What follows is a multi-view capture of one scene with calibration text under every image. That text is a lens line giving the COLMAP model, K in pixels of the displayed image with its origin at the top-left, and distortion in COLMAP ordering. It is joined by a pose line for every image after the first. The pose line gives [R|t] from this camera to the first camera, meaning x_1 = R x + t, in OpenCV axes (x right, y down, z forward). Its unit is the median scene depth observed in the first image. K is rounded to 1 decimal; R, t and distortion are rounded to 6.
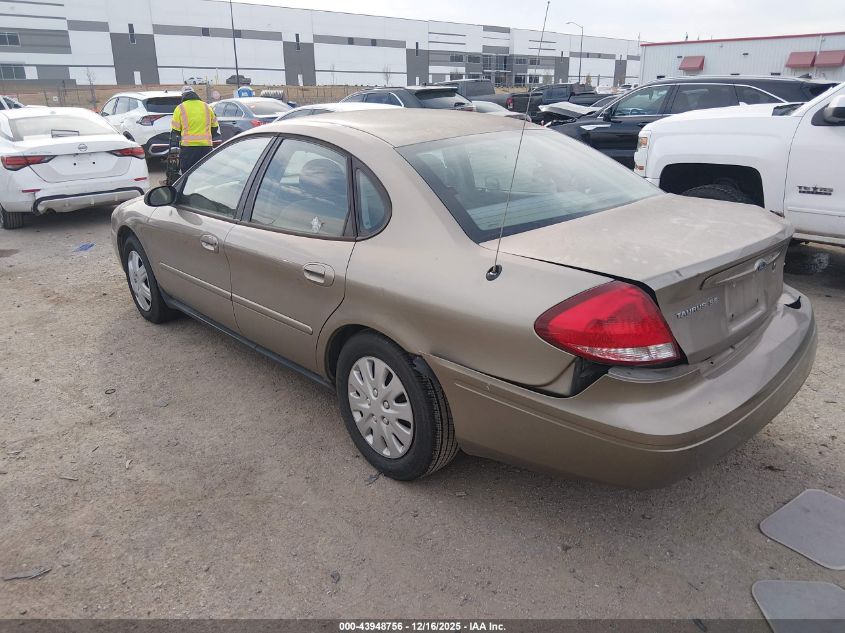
lens RADIAL K [[654.0, 0, 437.6], [0, 654.0, 316.7], [0, 0, 1]] dist [0.061809, -0.104745]
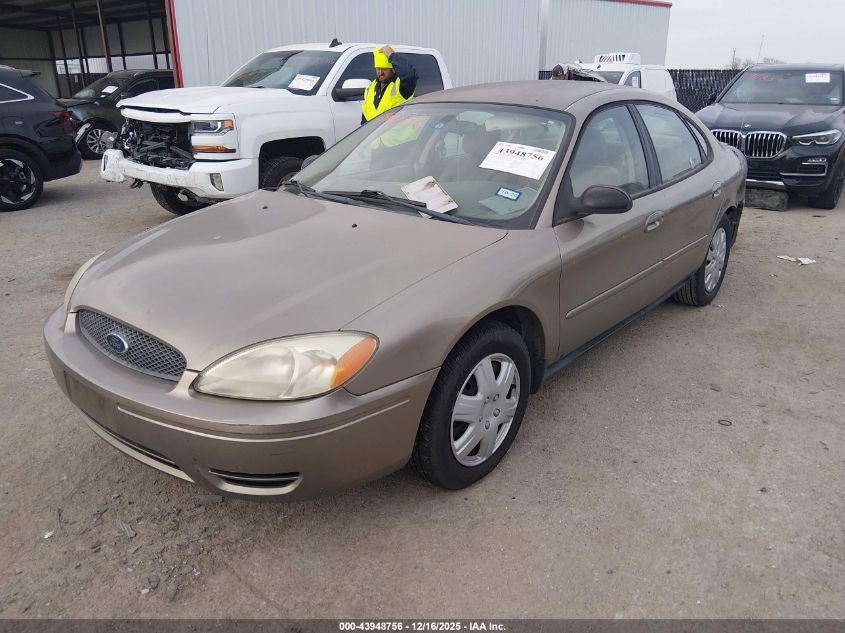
lens RADIAL K [[647.6, 0, 422.5], [0, 647.6, 316.5], [0, 0, 1]] dist [0.059530, -0.116699]
pose [[-0.150653, -0.314837, 0.937113, -1.143612], [0.330523, 0.877340, 0.347891, -0.397301], [-0.931696, 0.362149, -0.028113, 1.318658]]
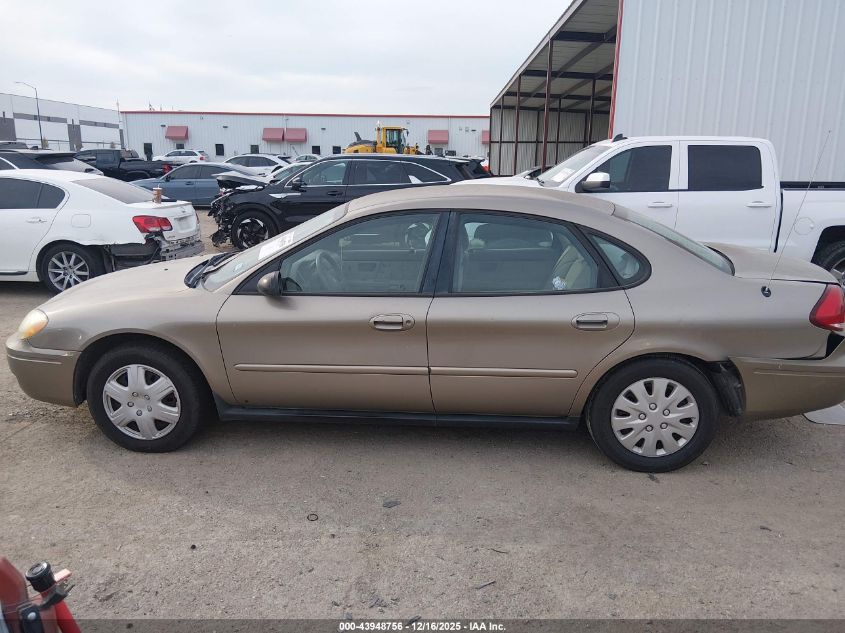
lens RADIAL K [[654.0, 0, 437.6], [0, 654.0, 316.7], [0, 0, 1]] dist [0.061809, -0.104745]
pose [[0.705409, -0.142413, 0.694346, -0.924696], [0.206852, 0.978326, -0.009490, -0.093482], [-0.677945, 0.150321, 0.719579, 0.262445]]
